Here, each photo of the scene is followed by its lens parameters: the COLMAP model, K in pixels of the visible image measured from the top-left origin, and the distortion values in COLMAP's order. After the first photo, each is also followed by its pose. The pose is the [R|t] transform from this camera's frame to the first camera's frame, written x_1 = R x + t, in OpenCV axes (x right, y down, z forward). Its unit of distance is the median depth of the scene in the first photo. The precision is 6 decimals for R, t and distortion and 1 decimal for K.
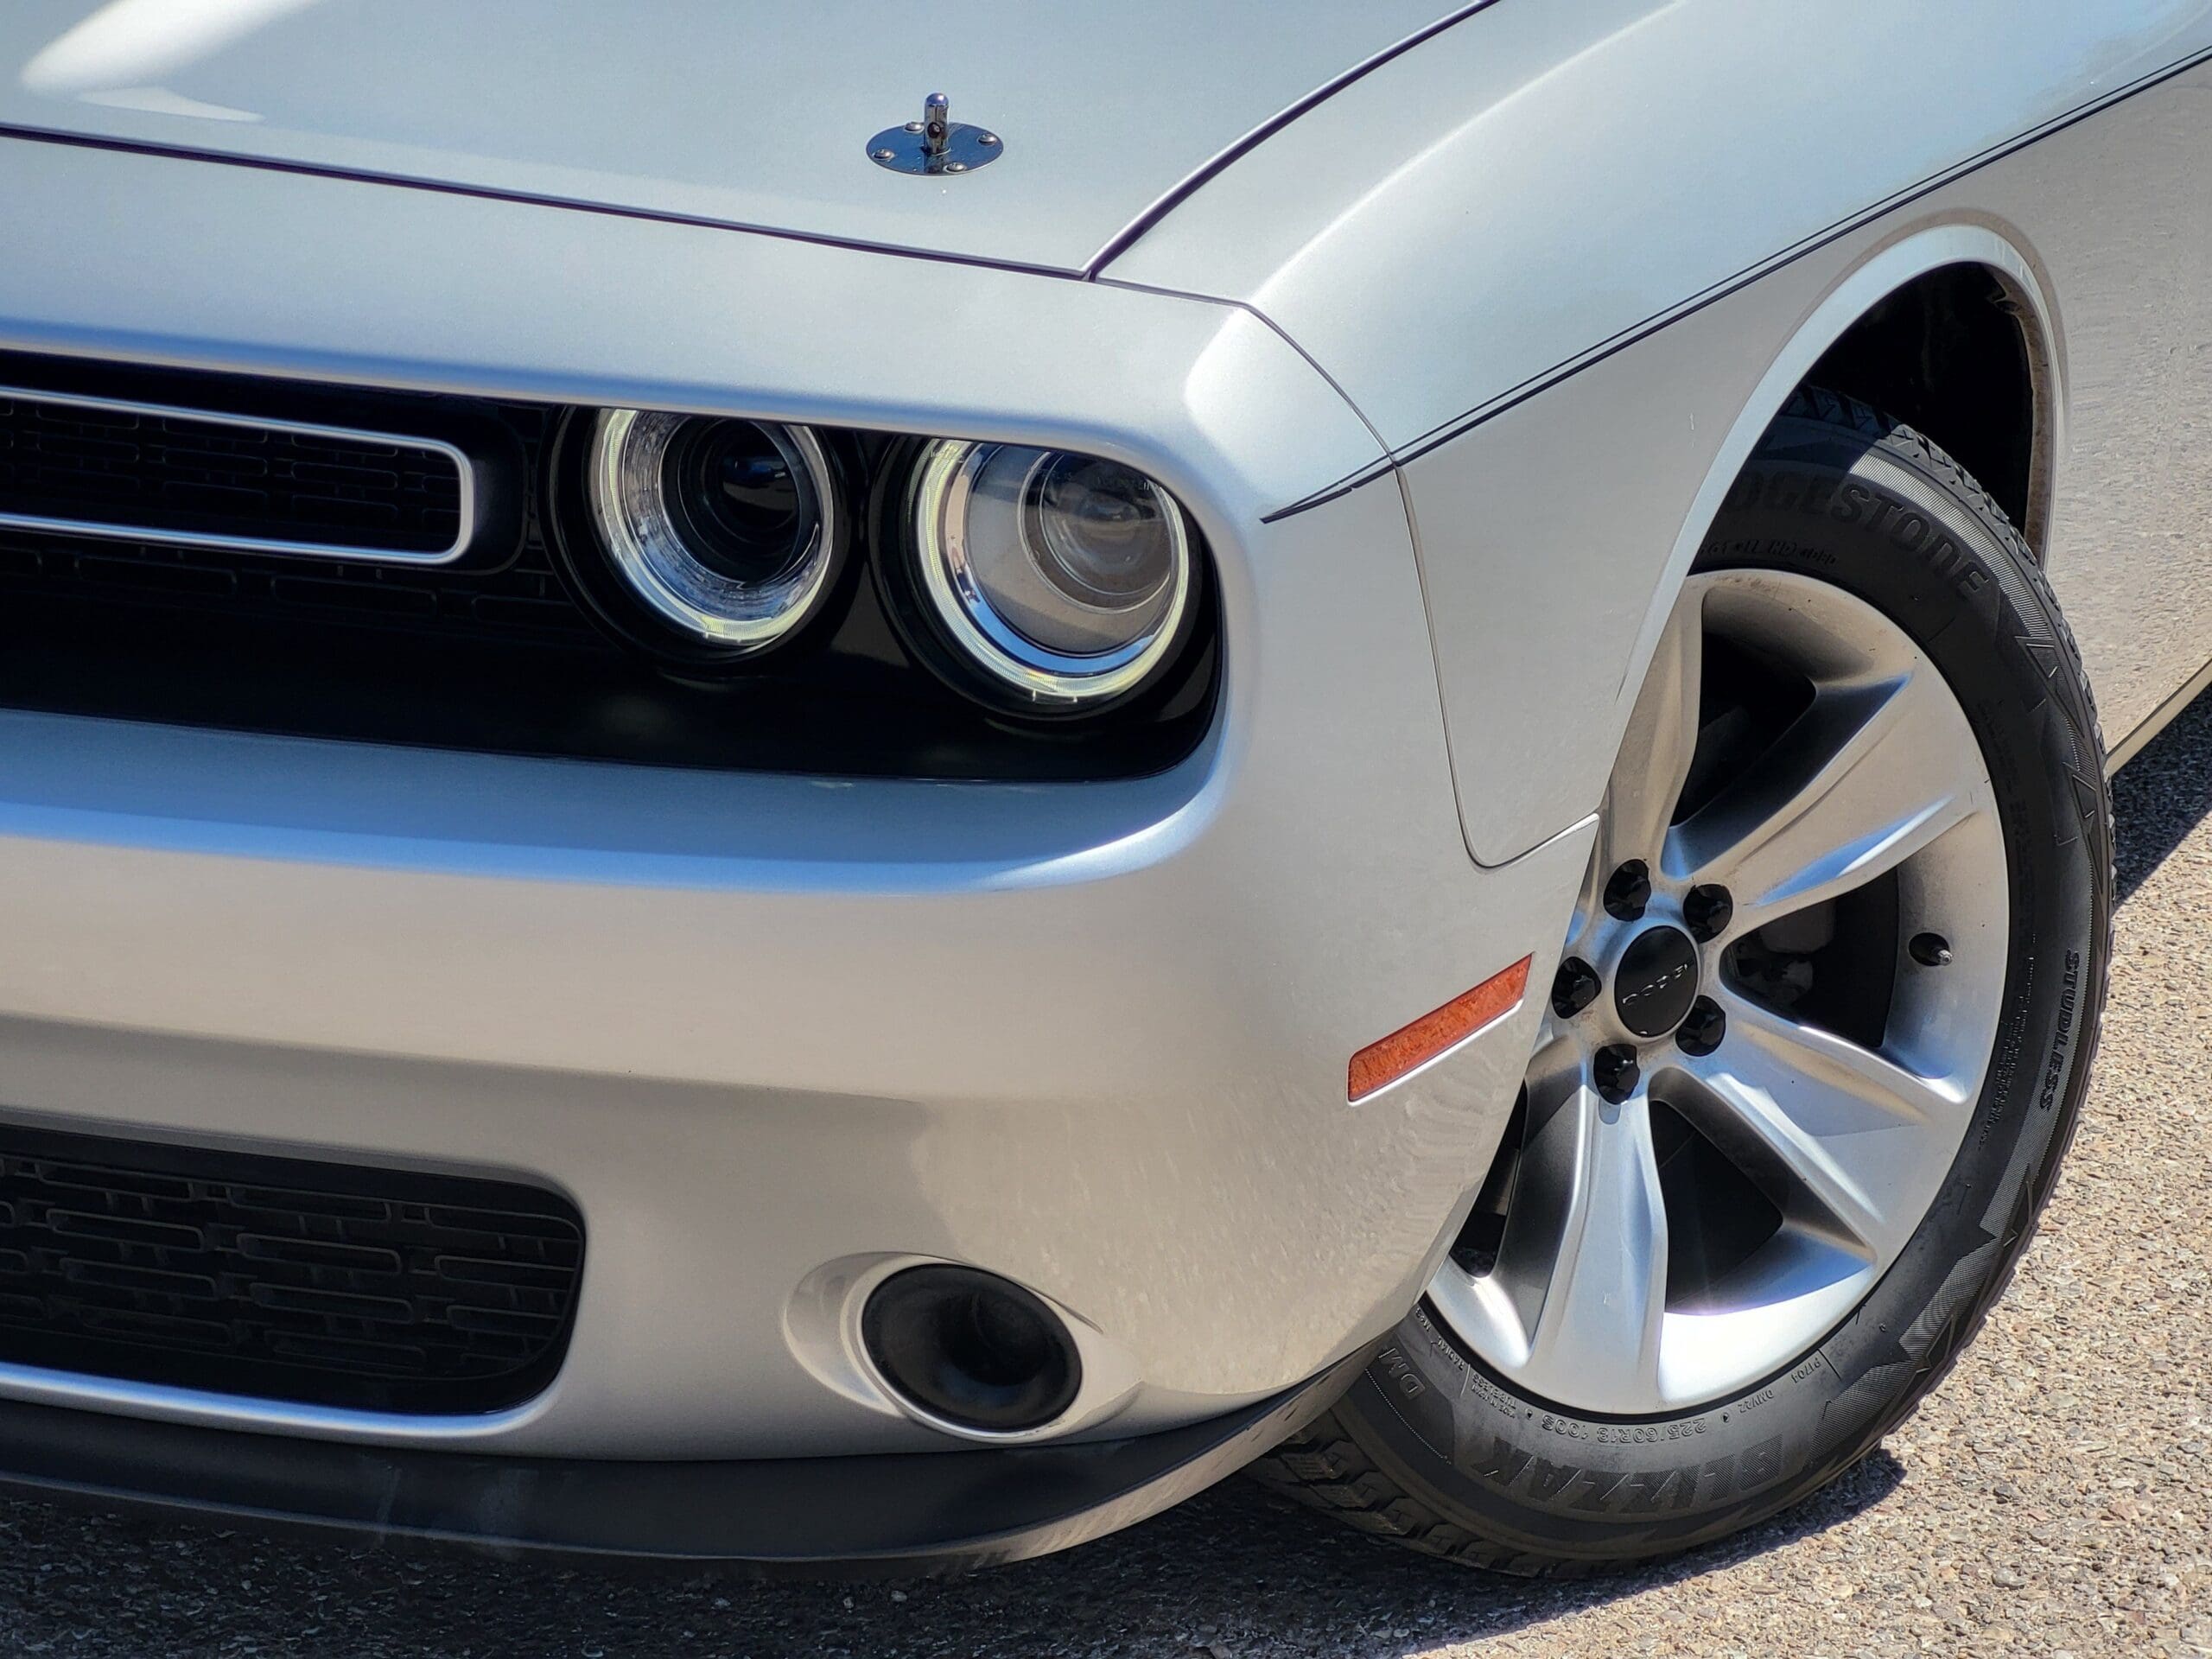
lens RADIAL K [[4791.0, 0, 1106.0], [0, 4791.0, 829.5], [0, 0, 1]] dist [-0.096425, 0.250510]
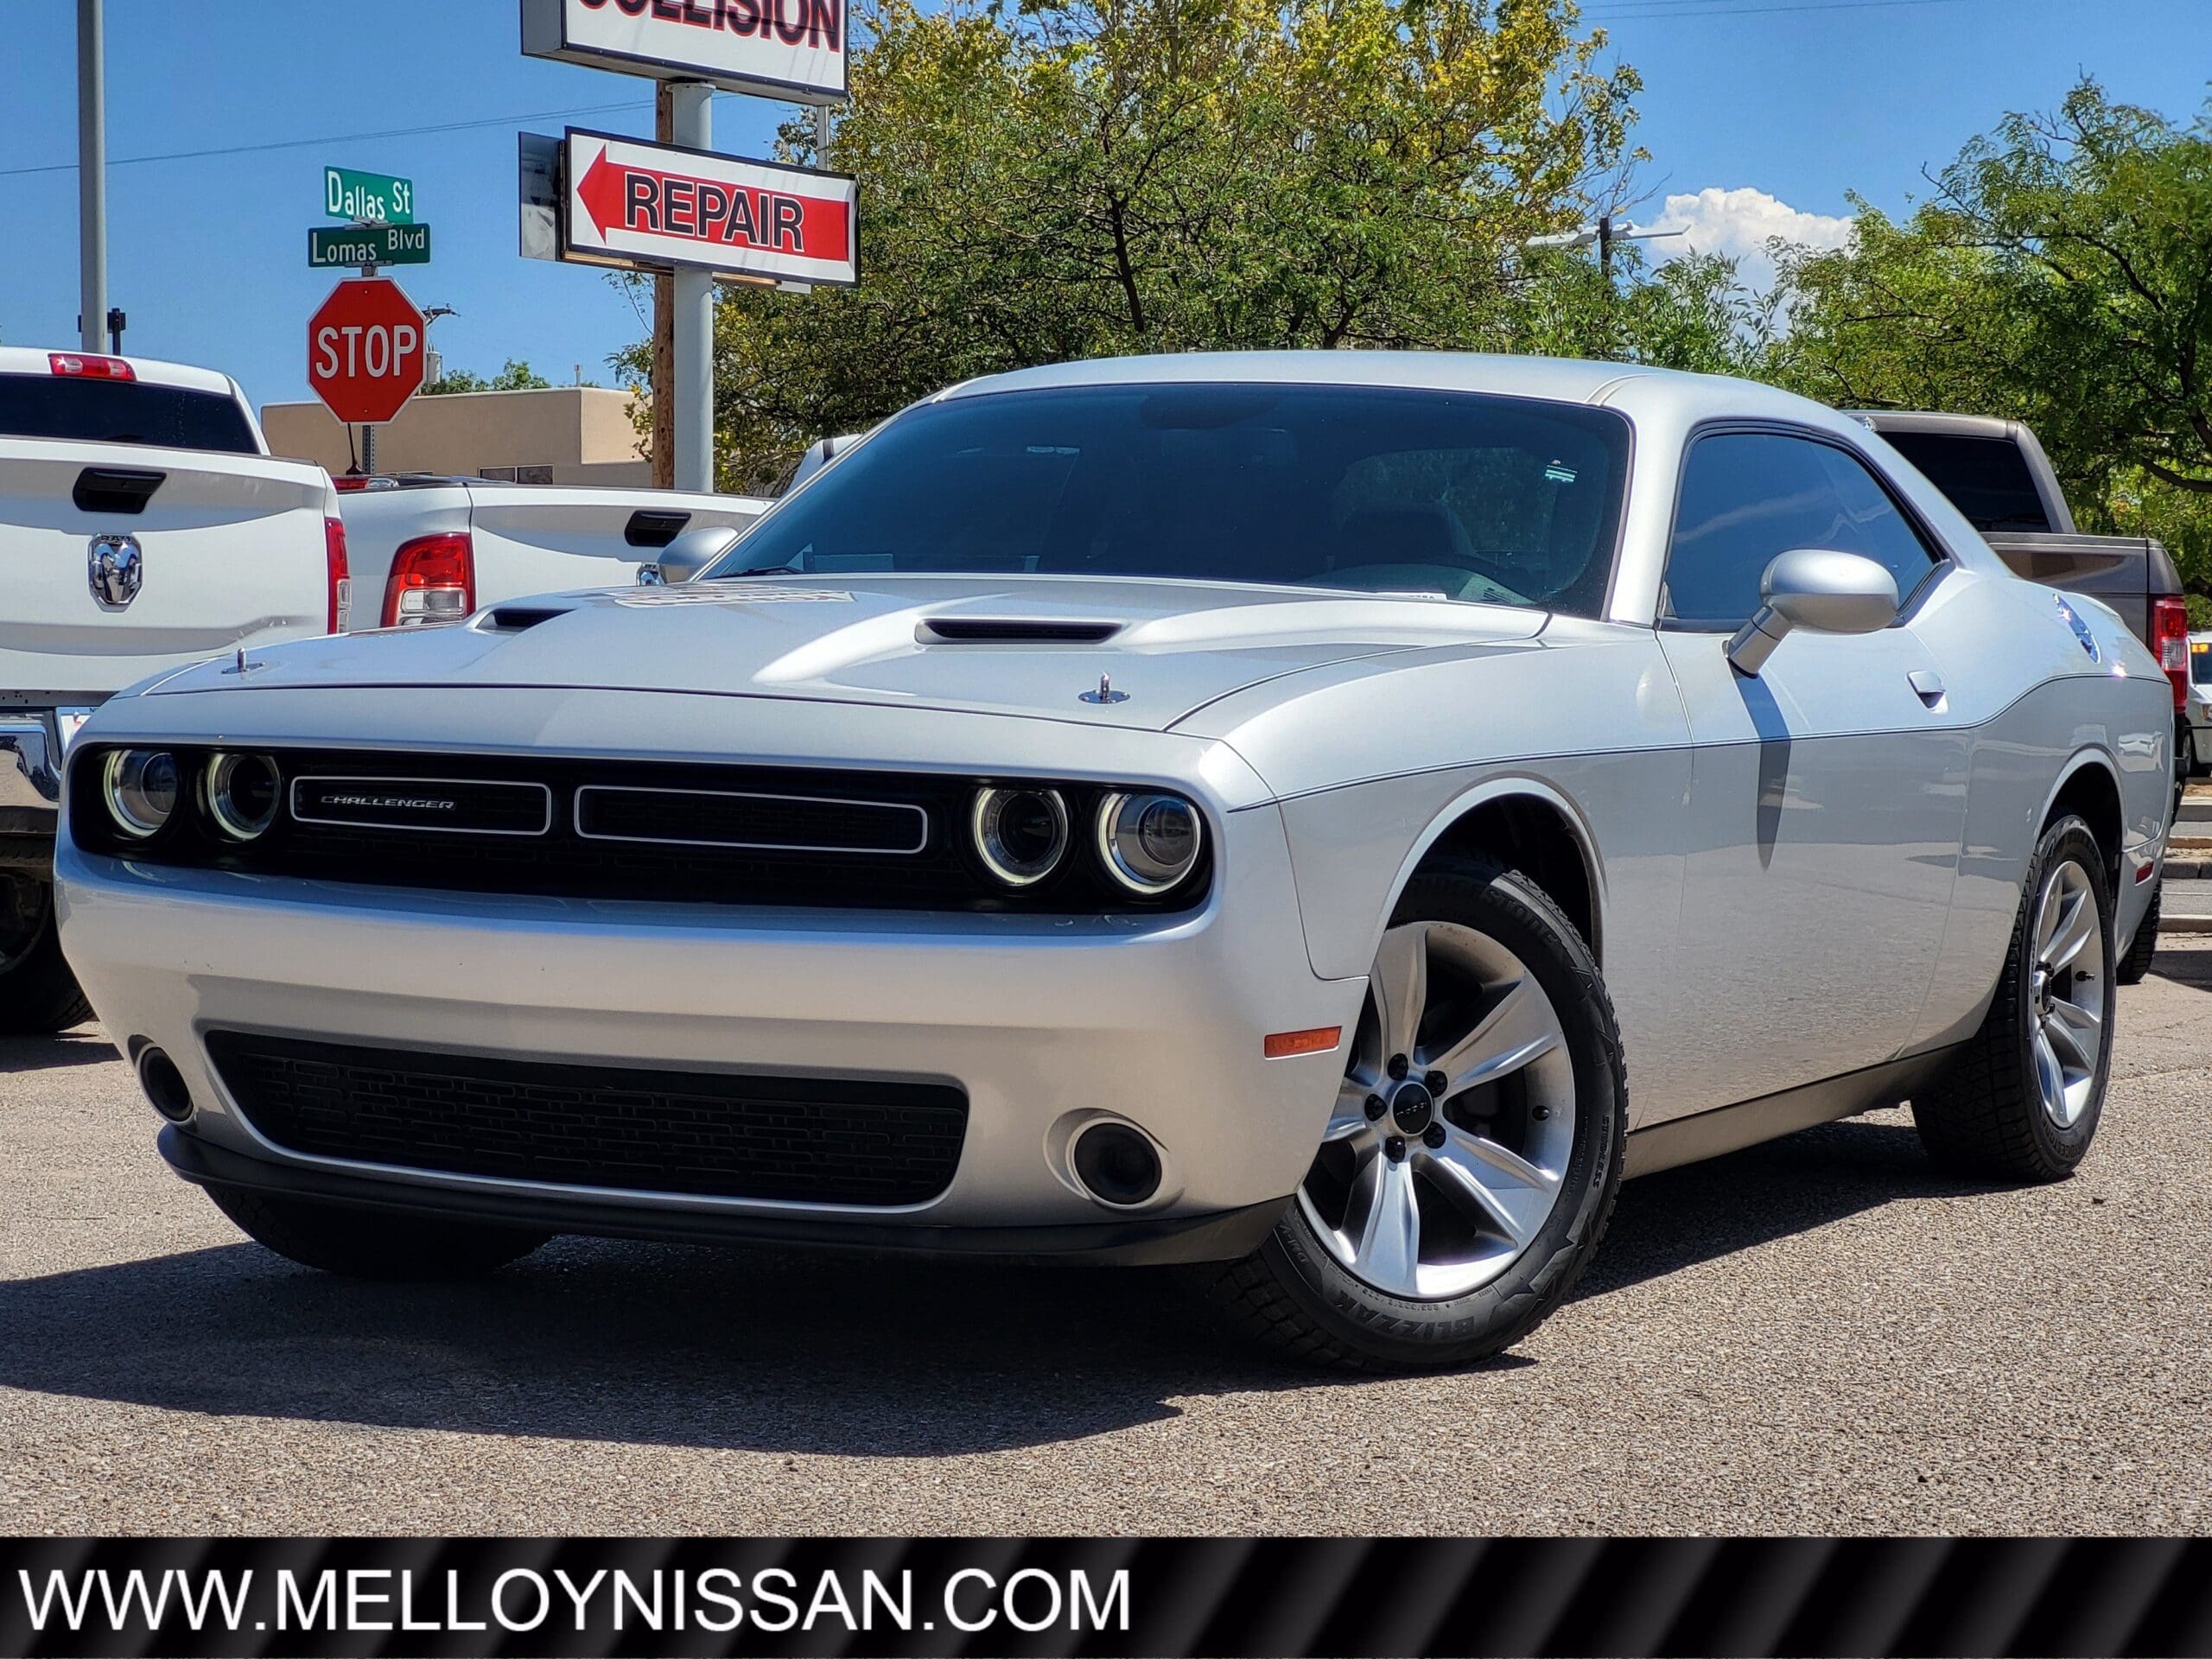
lens RADIAL K [[4791.0, 0, 1106.0], [0, 4791.0, 829.5], [0, 0, 1]] dist [-0.096425, 0.250510]
pose [[0.999930, -0.003482, -0.011266, -0.004187], [0.000589, 0.968970, -0.247176, 0.469321], [0.011778, 0.247153, 0.968905, -1.247297]]
